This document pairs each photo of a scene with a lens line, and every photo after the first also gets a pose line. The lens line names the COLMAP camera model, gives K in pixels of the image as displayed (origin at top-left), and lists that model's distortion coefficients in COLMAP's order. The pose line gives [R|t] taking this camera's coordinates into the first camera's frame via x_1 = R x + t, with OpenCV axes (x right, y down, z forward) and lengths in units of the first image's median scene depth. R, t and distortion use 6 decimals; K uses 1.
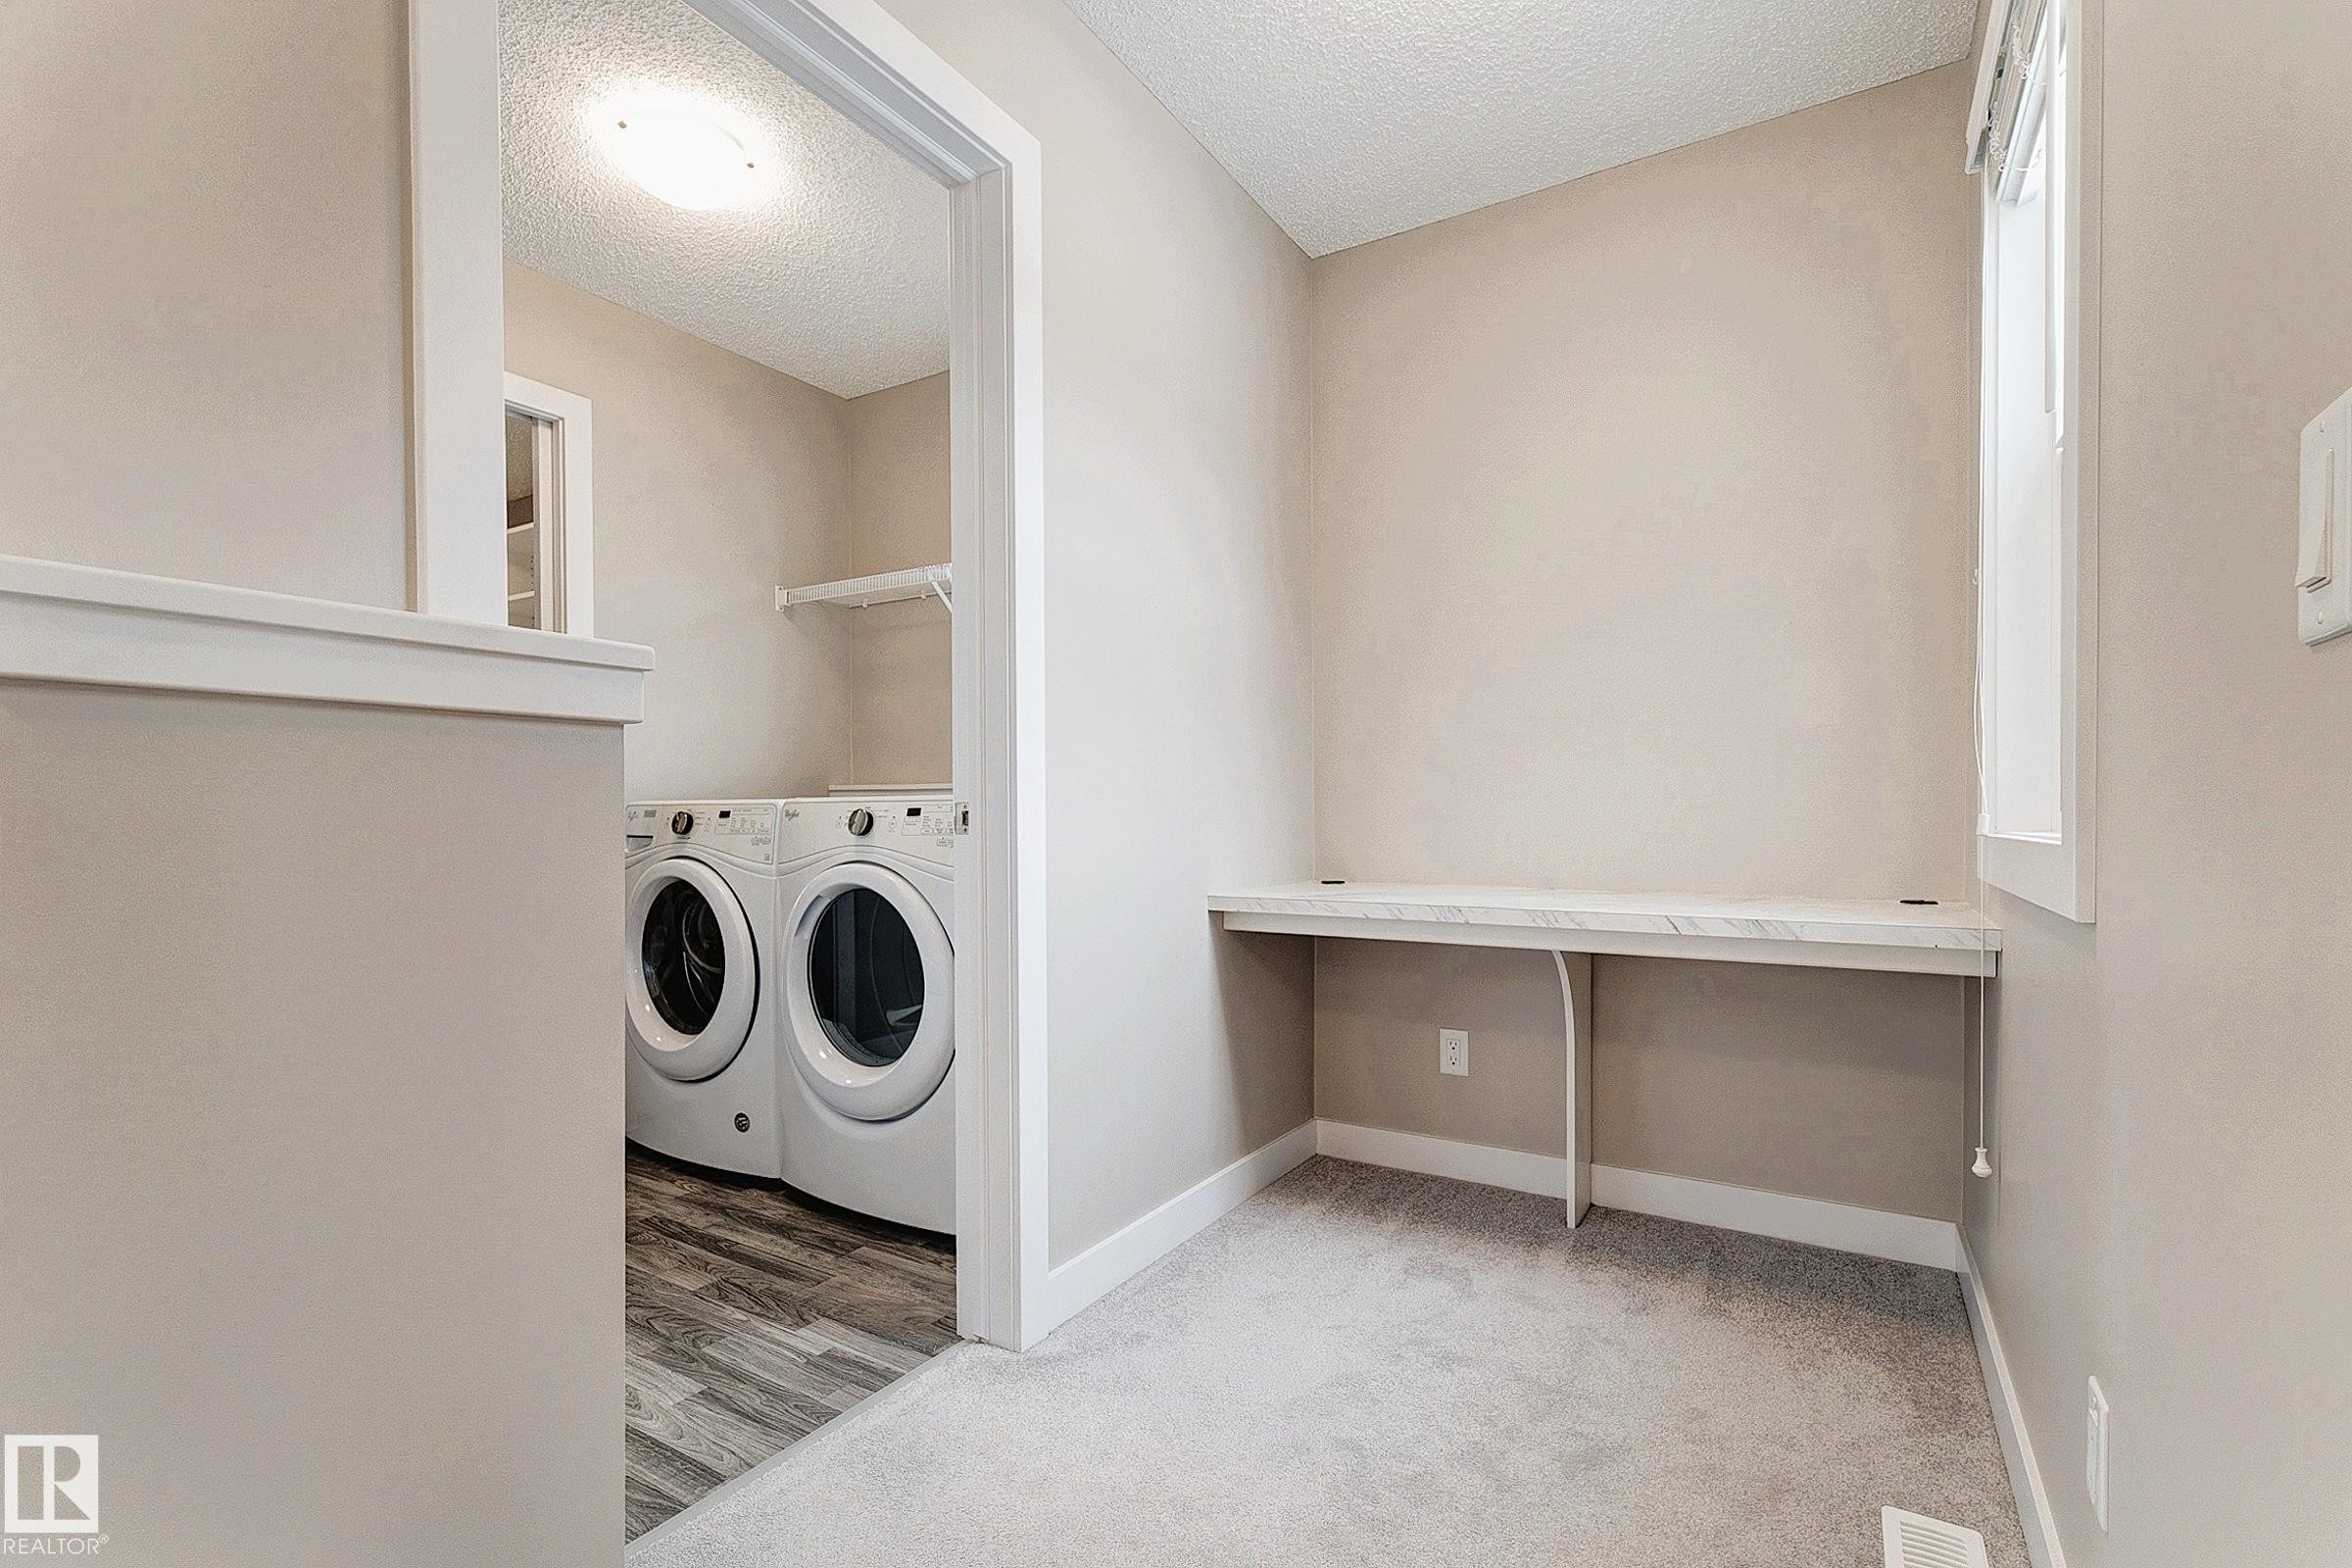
lens RADIAL K [[1075.3, 0, 1137.4], [0, 1075.3, 819.0], [0, 0, 1]] dist [0.000458, -0.000096]
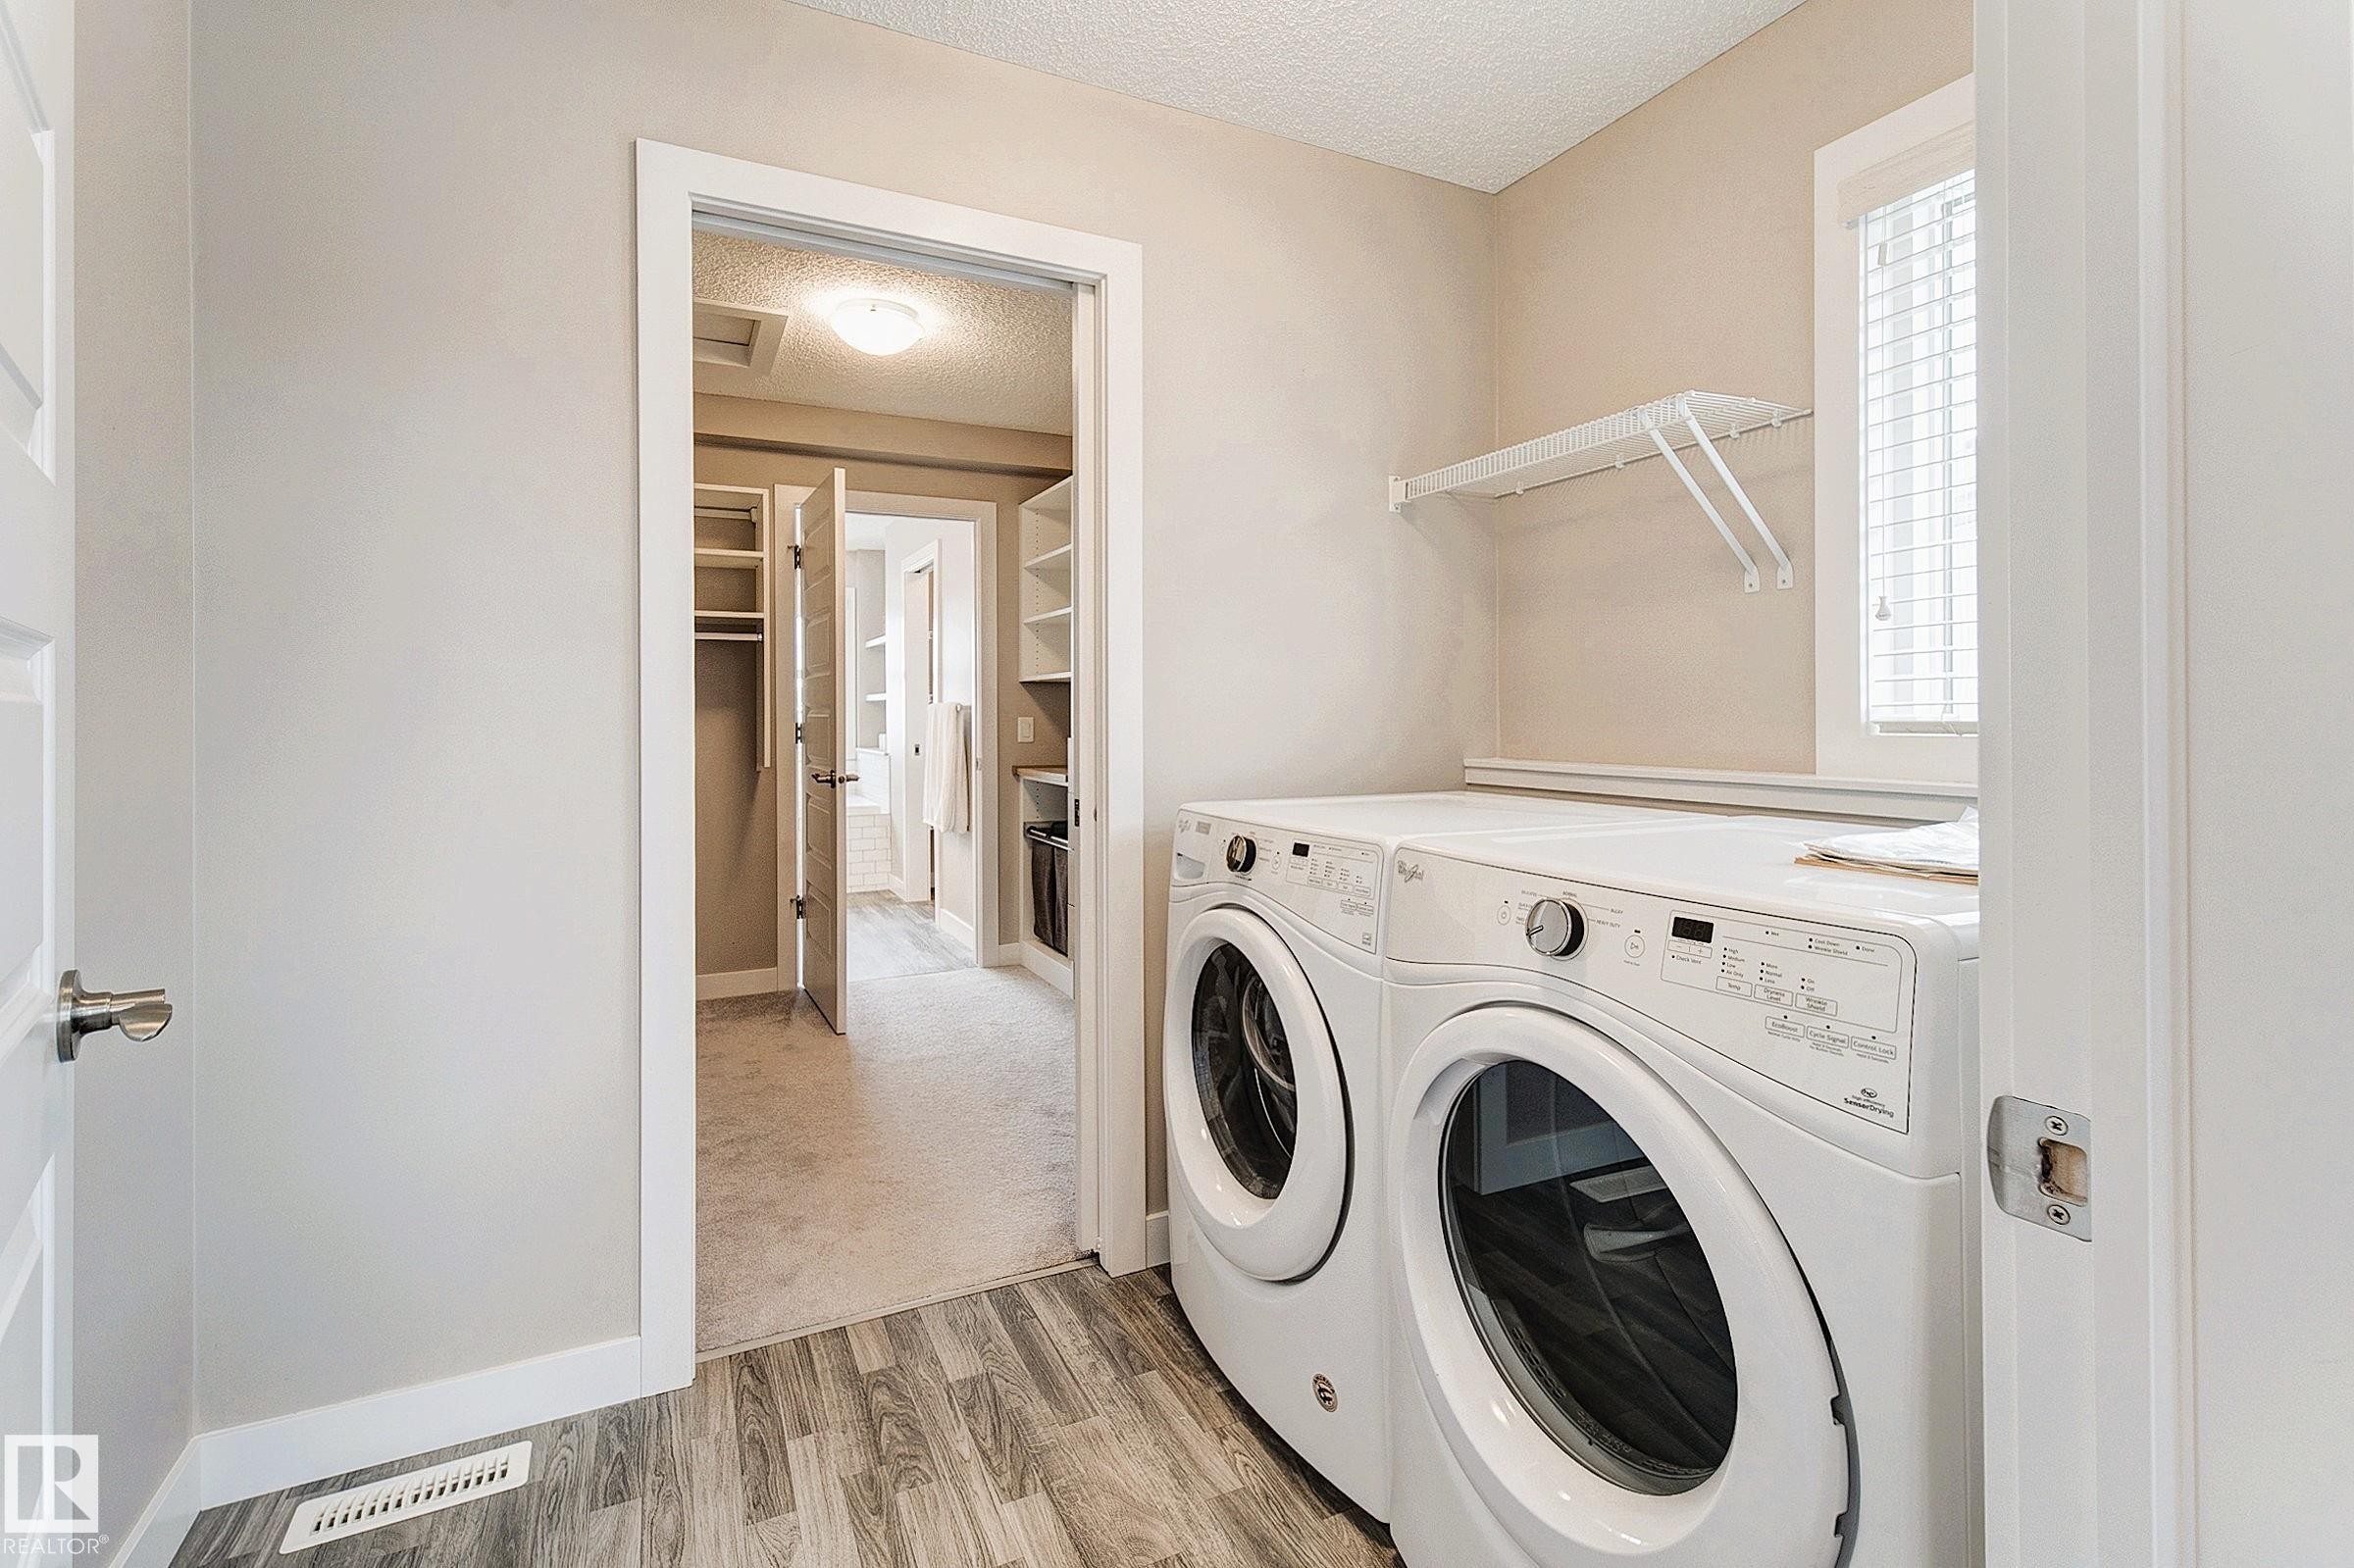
lens RADIAL K [[1076.1, 0, 1142.2], [0, 1076.1, 719.1], [0, 0, 1]] dist [0.000458, -0.000096]
pose [[0.848036, -0.002308, -0.529933, -0.141638], [-0.003889, 0.999936, -0.010579, -0.071081], [0.529924, 0.011032, 0.847974, 0.447335]]
